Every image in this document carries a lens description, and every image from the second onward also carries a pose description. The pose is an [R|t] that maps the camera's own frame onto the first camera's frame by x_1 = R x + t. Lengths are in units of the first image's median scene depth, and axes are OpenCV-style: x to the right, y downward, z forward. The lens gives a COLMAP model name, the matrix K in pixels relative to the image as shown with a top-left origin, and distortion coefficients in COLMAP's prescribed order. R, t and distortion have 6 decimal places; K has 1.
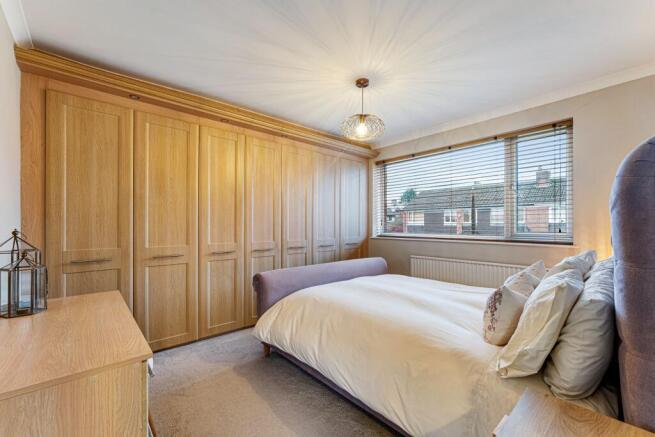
lens RADIAL K [[271.6, 0, 331.2], [0, 271.6, 222.0], [0, 0, 1]] dist [-0.001205, -0.000223]
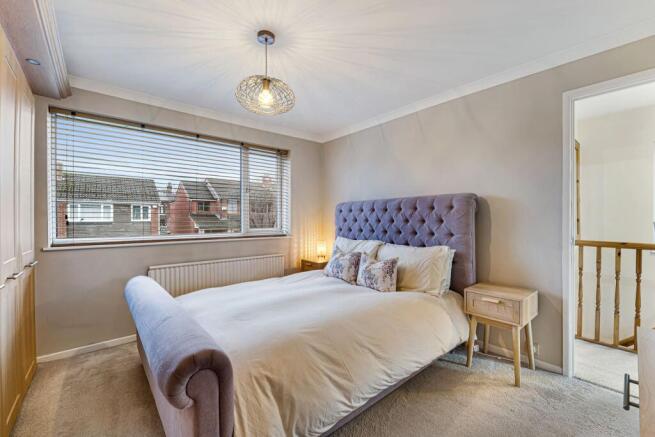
lens RADIAL K [[271.6, 0, 331.2], [0, 271.6, 222.0], [0, 0, 1]] dist [-0.001205, -0.000223]
pose [[0.011322, -0.002609, 0.999933, -0.547106], [-0.000422, 0.999996, 0.002614, 0.004529], [-0.999936, -0.000451, 0.011321, 0.689040]]
